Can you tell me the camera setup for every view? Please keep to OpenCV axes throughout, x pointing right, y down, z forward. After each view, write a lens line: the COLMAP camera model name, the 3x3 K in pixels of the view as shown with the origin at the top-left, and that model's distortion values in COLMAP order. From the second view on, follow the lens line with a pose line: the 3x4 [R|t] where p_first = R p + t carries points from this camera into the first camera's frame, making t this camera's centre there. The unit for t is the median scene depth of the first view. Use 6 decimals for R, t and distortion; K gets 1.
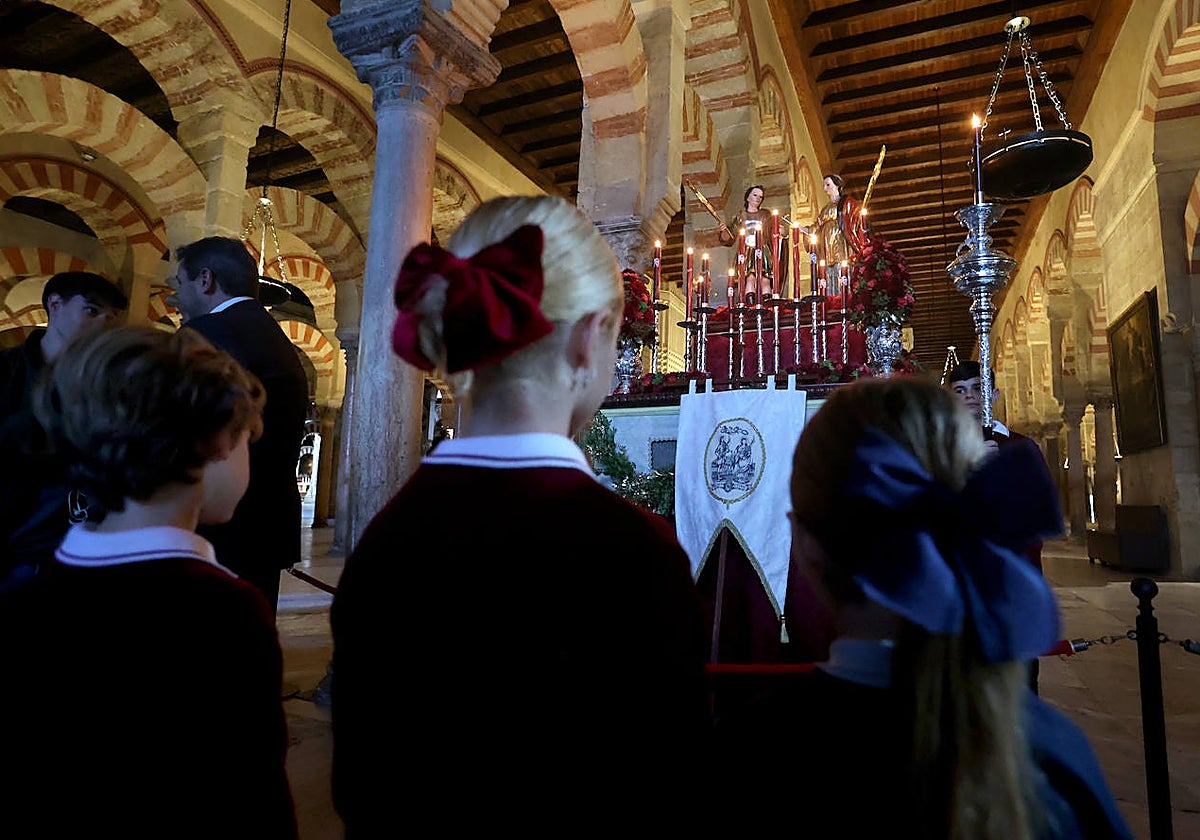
lens RADIAL K [[653.8, 0, 641.4], [0, 653.8, 411.4], [0, 0, 1]] dist [-0.045903, 0.021887]
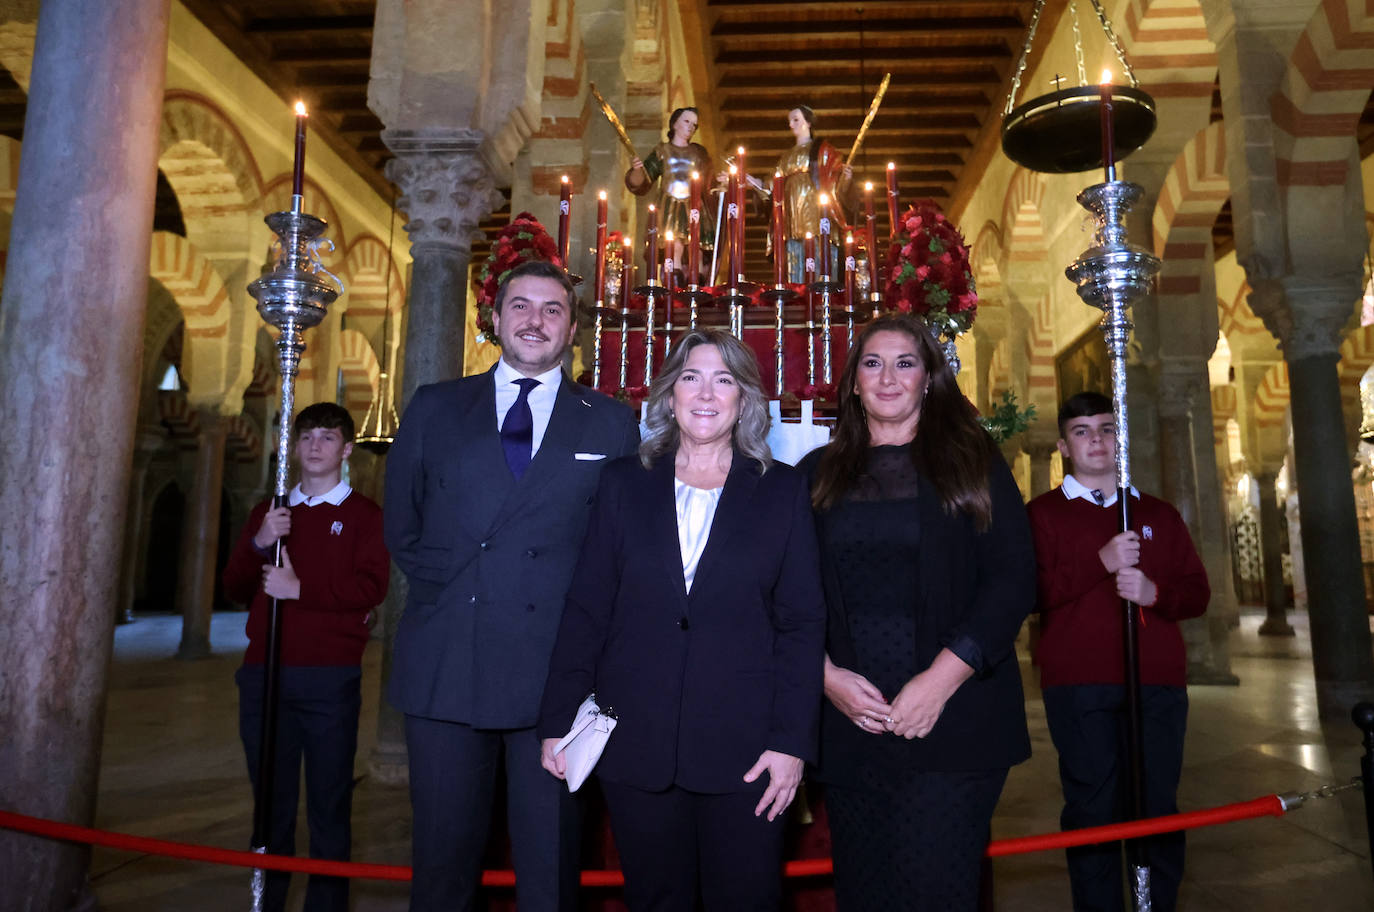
lens RADIAL K [[989.1, 0, 706.8], [0, 989.1, 416.2], [0, 0, 1]] dist [-0.033271, 0.035760]
pose [[0.944404, 0.040398, 0.326297, -0.063271], [-0.029788, 0.998854, -0.037450, -0.000404], [-0.327437, 0.025649, 0.944525, 0.036572]]
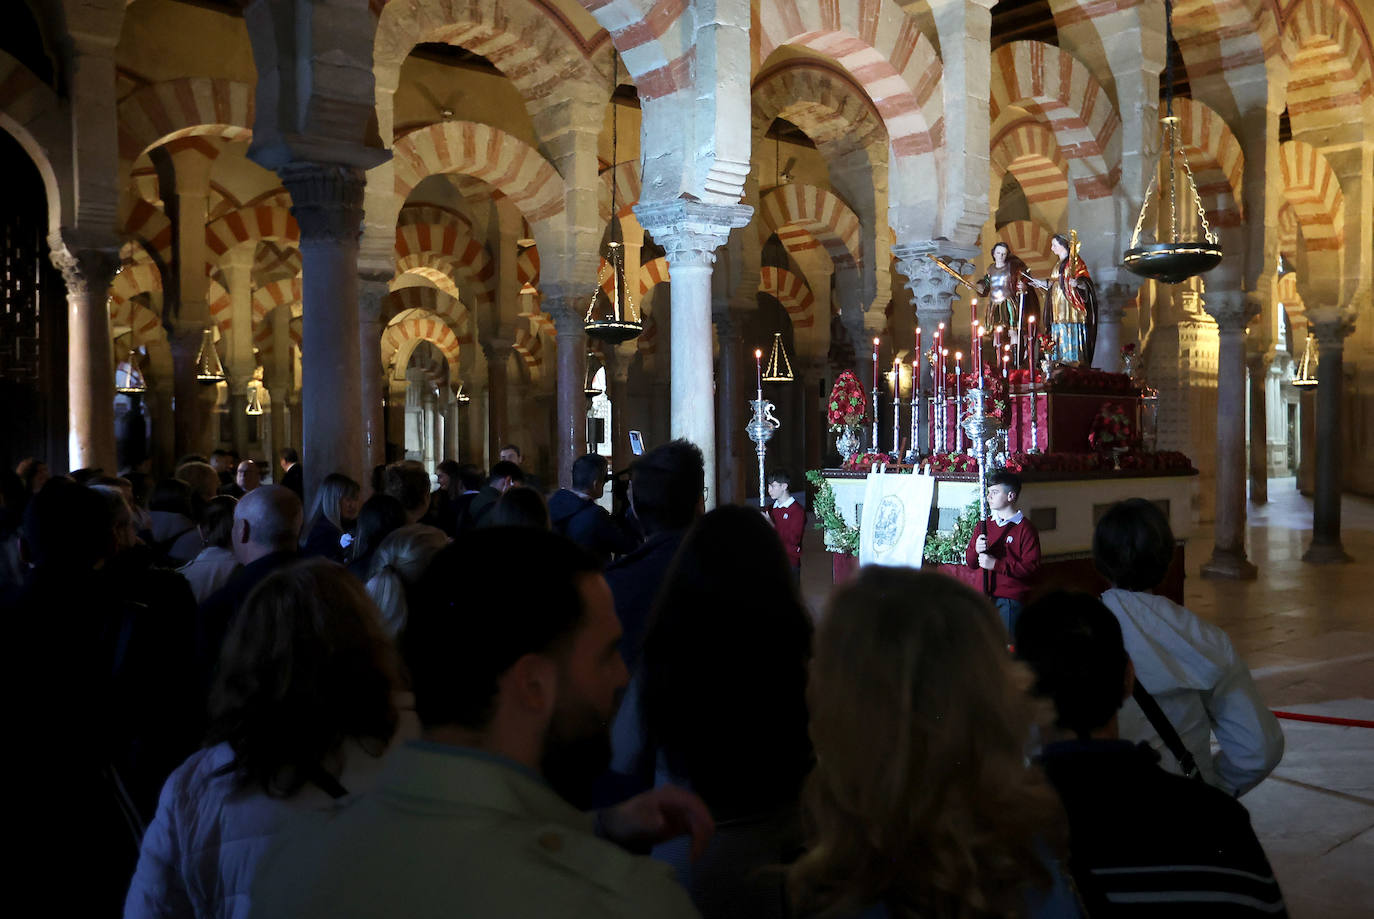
lens RADIAL K [[1172.6, 0, 773.7], [0, 1172.6, 419.1], [0, 0, 1]] dist [-0.027100, 0.042593]
pose [[0.903967, -0.026715, -0.426766, 0.357135], [0.075662, 0.992291, 0.098150, -0.151044], [0.420854, -0.121014, 0.899020, -0.504944]]
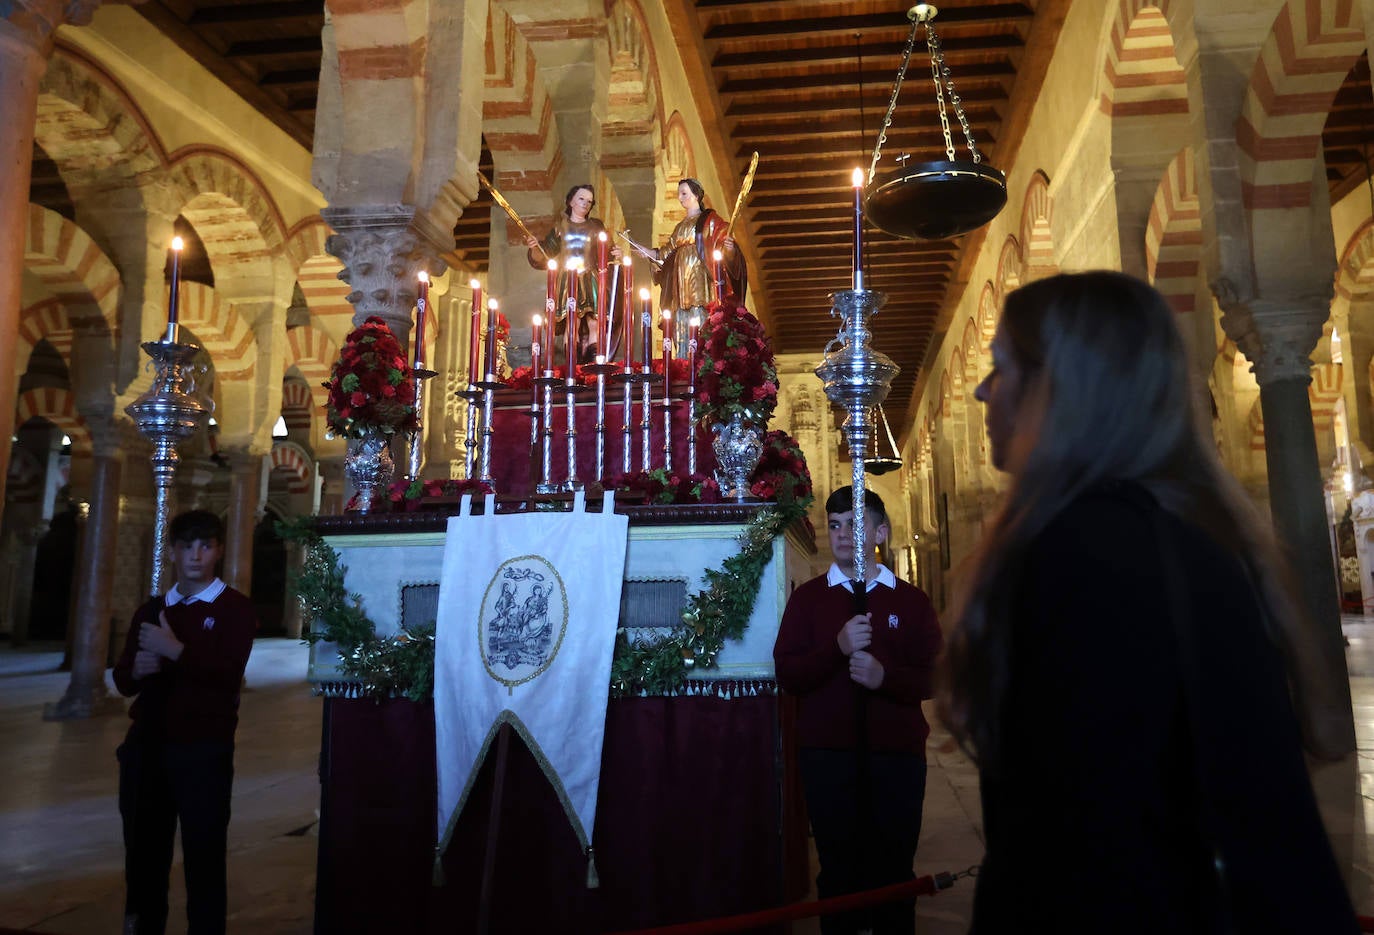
lens RADIAL K [[999.1, 0, 731.4], [0, 999.1, 420.3], [0, 0, 1]] dist [-0.038031, 0.054292]
pose [[0.959461, 0.014227, 0.281481, 0.018602], [-0.002580, 0.999127, -0.041705, -0.030350], [-0.281829, 0.039288, 0.958660, -0.022917]]
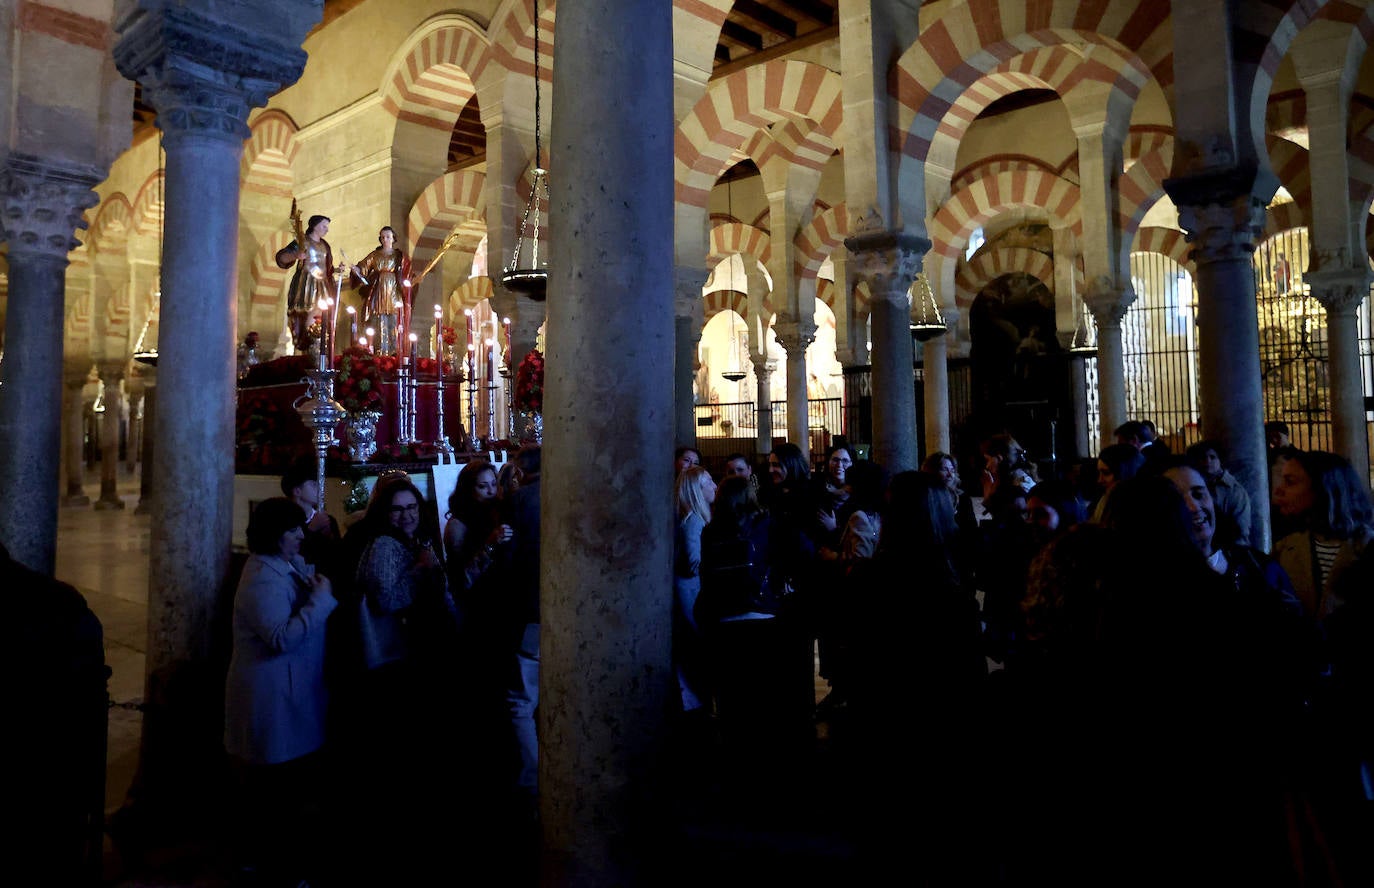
lens RADIAL K [[960.2, 0, 679.8], [0, 960.2, 379.5], [0, 0, 1]] dist [-0.022949, 0.023639]
pose [[0.335057, 0.022935, 0.941919, -0.546347], [-0.099369, 0.994988, 0.011120, -0.092912], [-0.936943, -0.097324, 0.335657, -0.008574]]
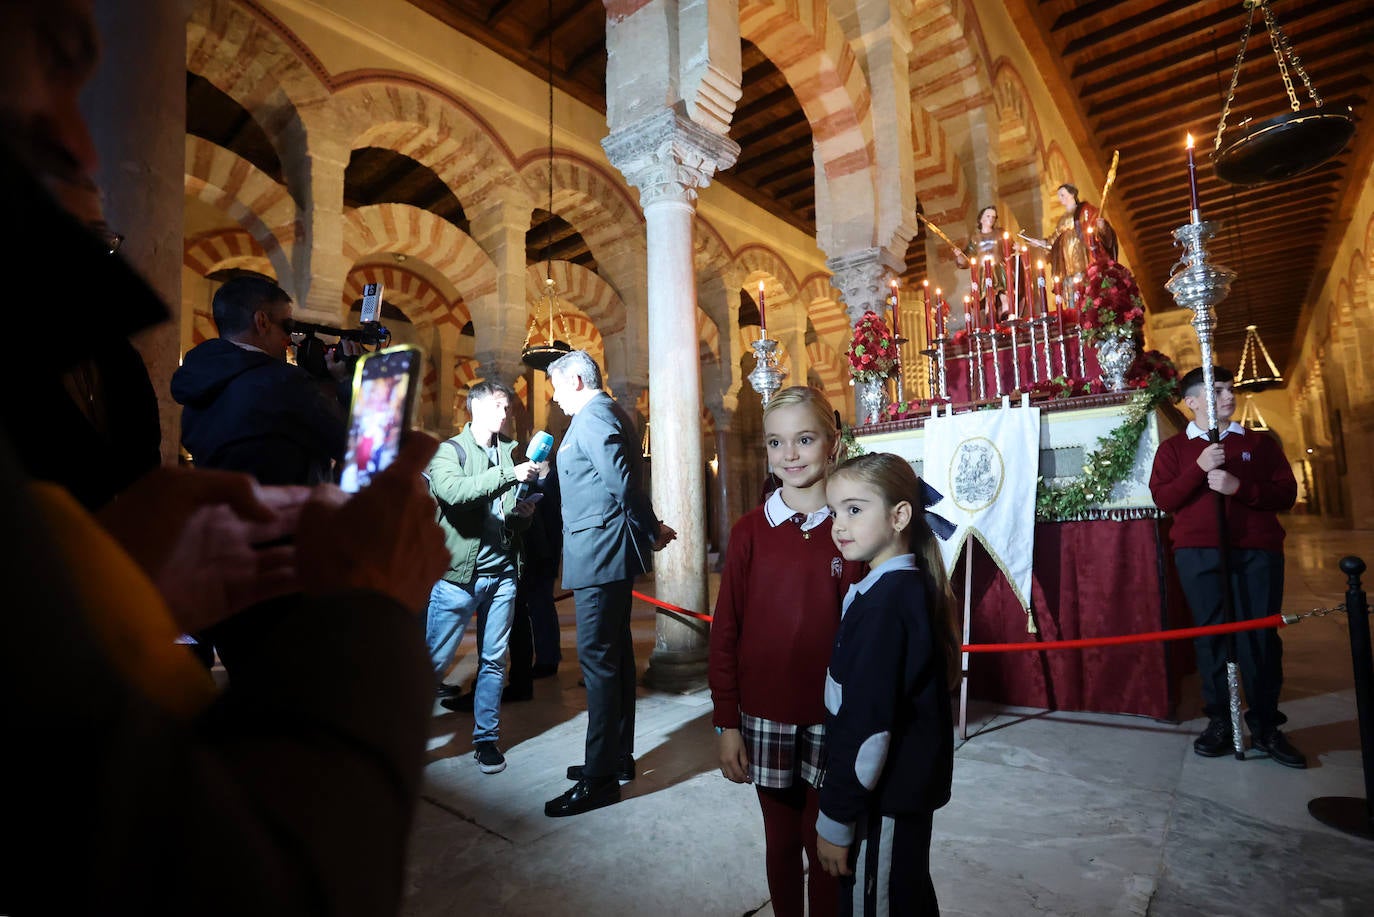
lens RADIAL K [[672.2, 0, 716.0], [0, 672.2, 457.5], [0, 0, 1]] dist [-0.053898, 0.018117]
pose [[0.959610, -0.076756, -0.270659, 0.008586], [0.086205, 0.996008, 0.023179, -0.006902], [0.267799, -0.045575, 0.962396, -0.078366]]
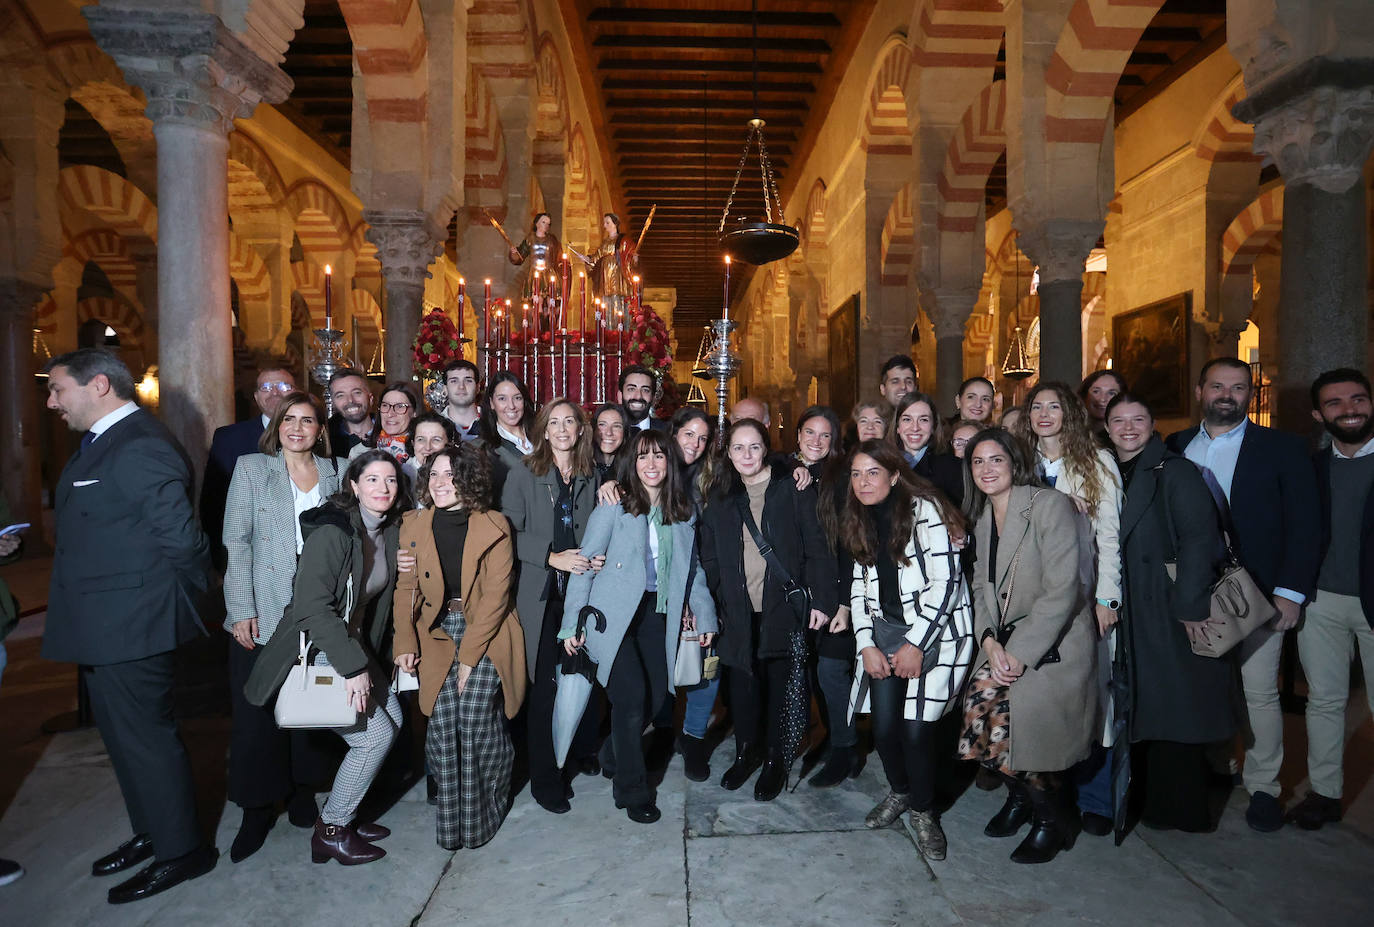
lens RADIAL K [[691.3, 0, 701.2], [0, 691.3, 462.8], [0, 0, 1]] dist [-0.045790, 0.018267]
pose [[0.907146, -0.033672, 0.419466, -0.046426], [-0.032041, 0.988373, 0.148632, -0.059646], [-0.419594, -0.148271, 0.895520, -0.119962]]
